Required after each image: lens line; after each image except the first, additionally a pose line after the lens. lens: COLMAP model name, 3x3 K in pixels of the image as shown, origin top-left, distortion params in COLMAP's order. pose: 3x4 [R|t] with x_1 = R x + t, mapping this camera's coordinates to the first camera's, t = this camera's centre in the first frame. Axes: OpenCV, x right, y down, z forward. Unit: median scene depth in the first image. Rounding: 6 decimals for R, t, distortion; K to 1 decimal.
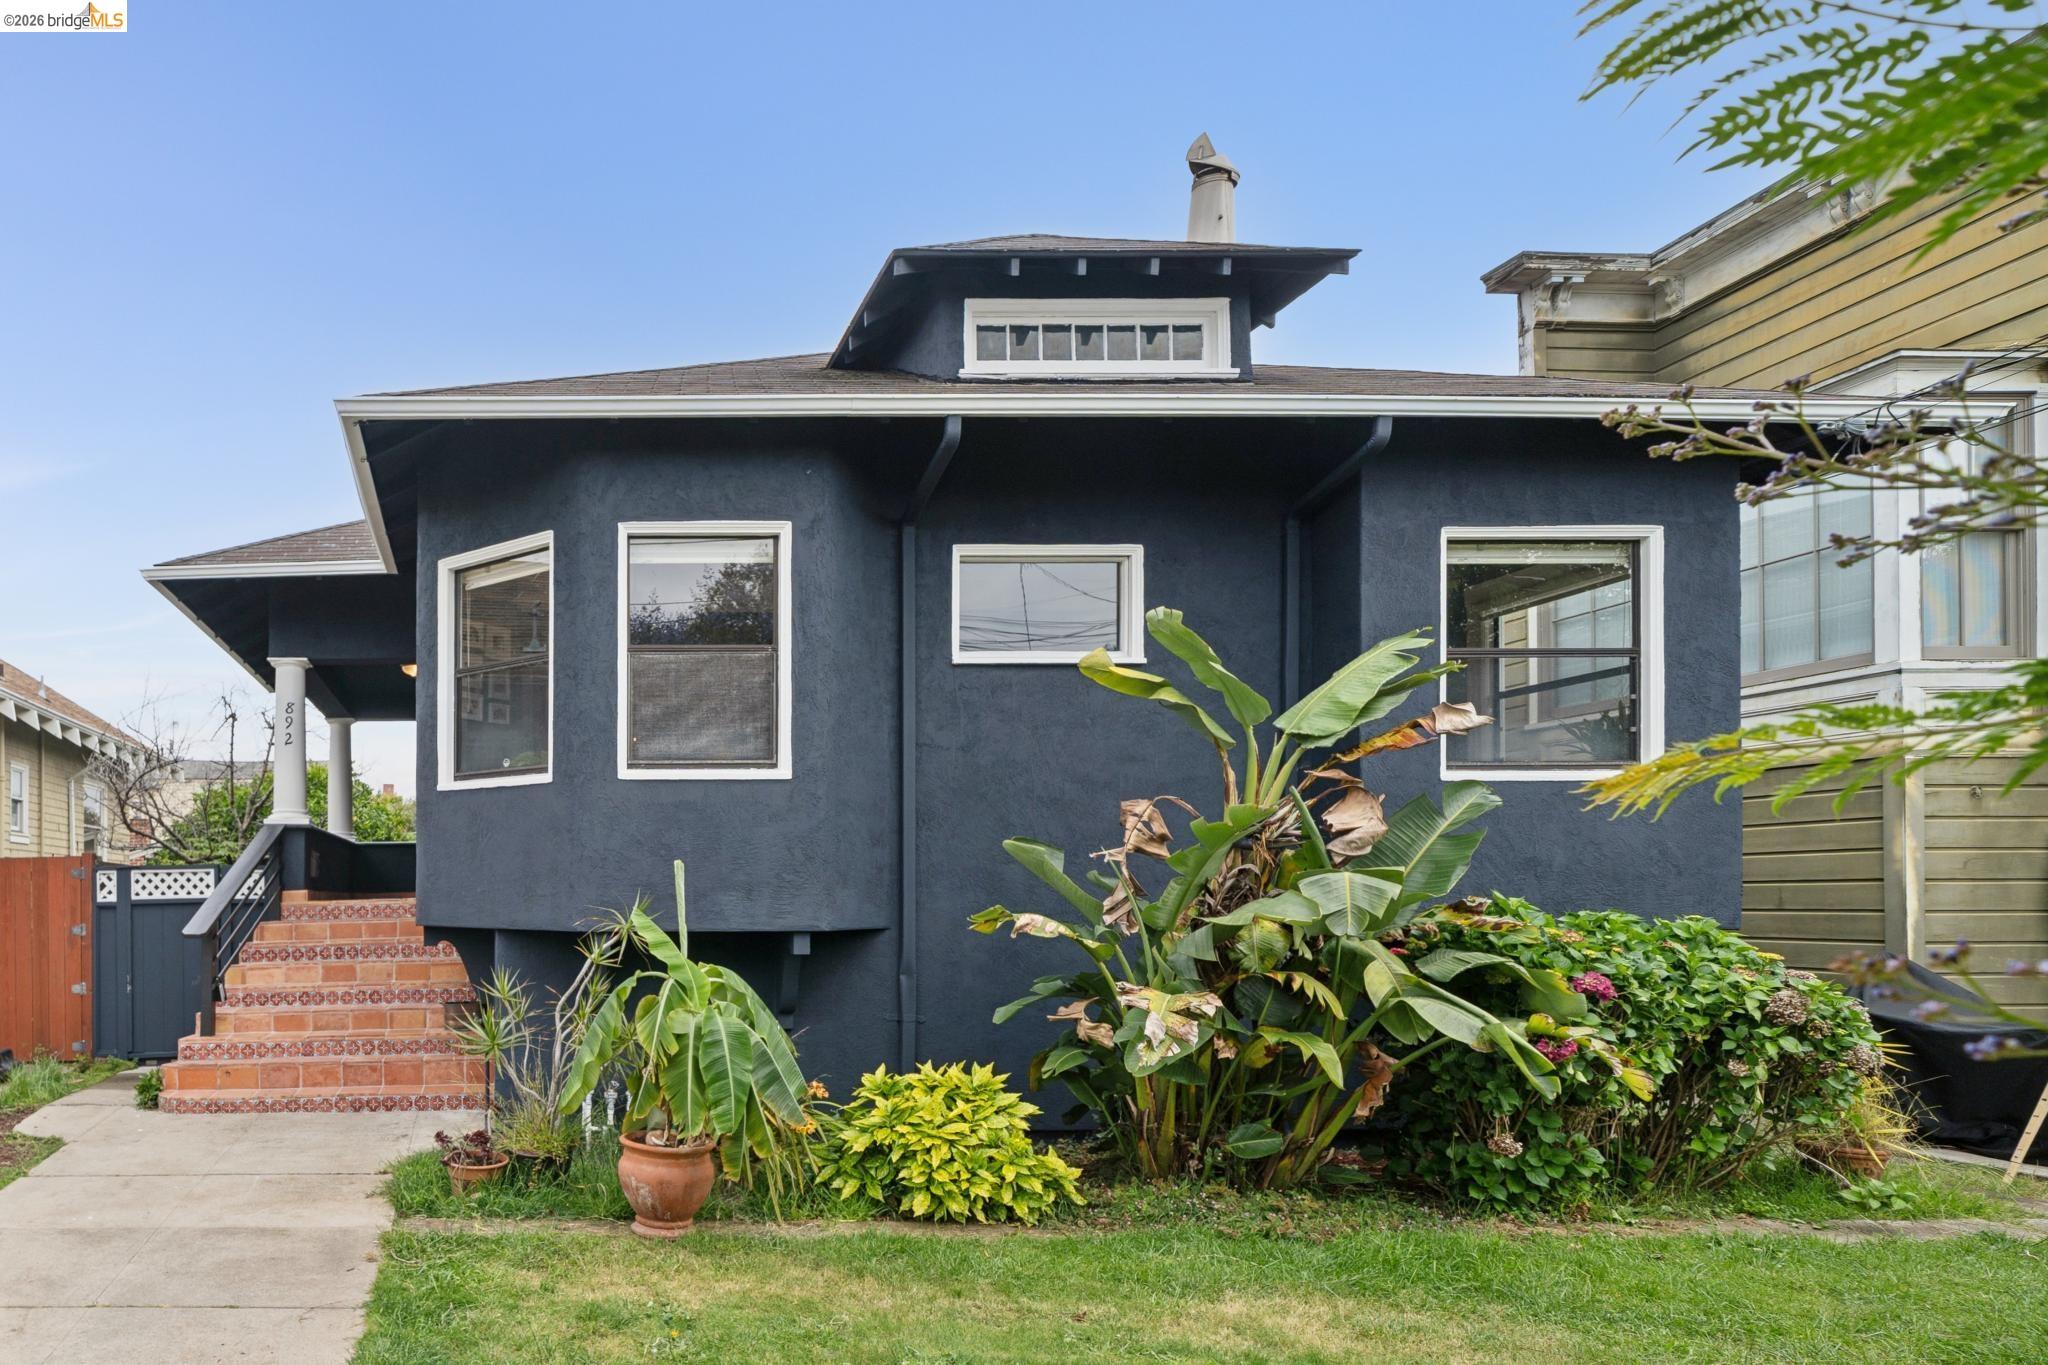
lens RADIAL K [[1071.7, 0, 1022.8], [0, 1071.7, 822.5], [0, 0, 1]] dist [-0.000613, 0.000249]
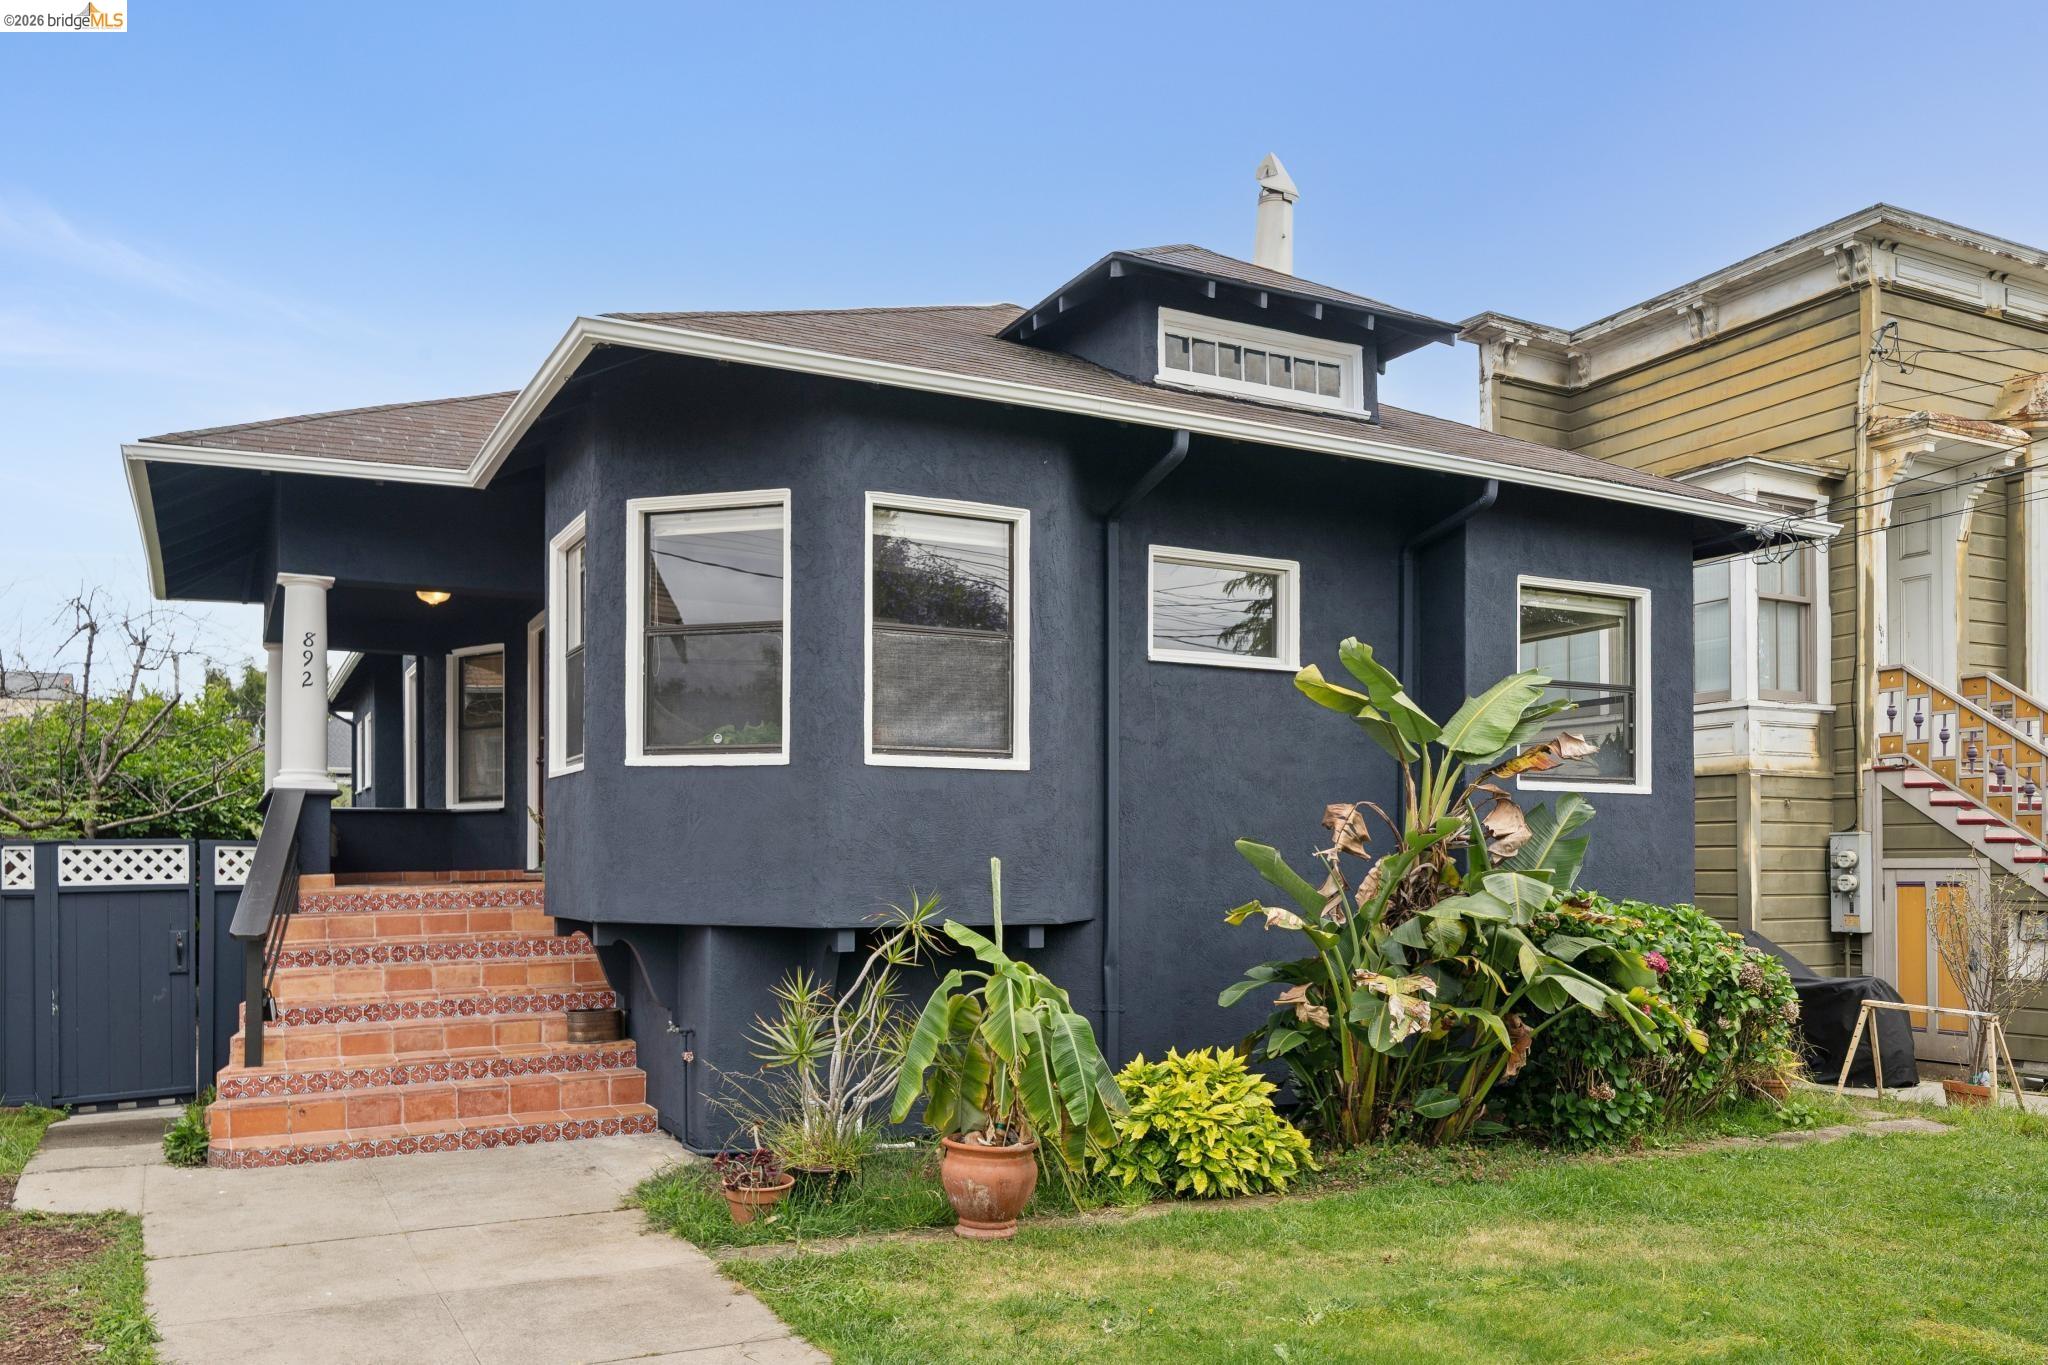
lens RADIAL K [[1439.6, 0, 967.2], [0, 1439.6, 690.1], [0, 0, 1]] dist [0.002840, 0.001046]
pose [[0.904482, 0.055292, 0.422912, -0.826665], [-0.044027, 0.998368, -0.036368, -0.063111], [-0.424233, 0.014275, 0.905441, -0.183321]]
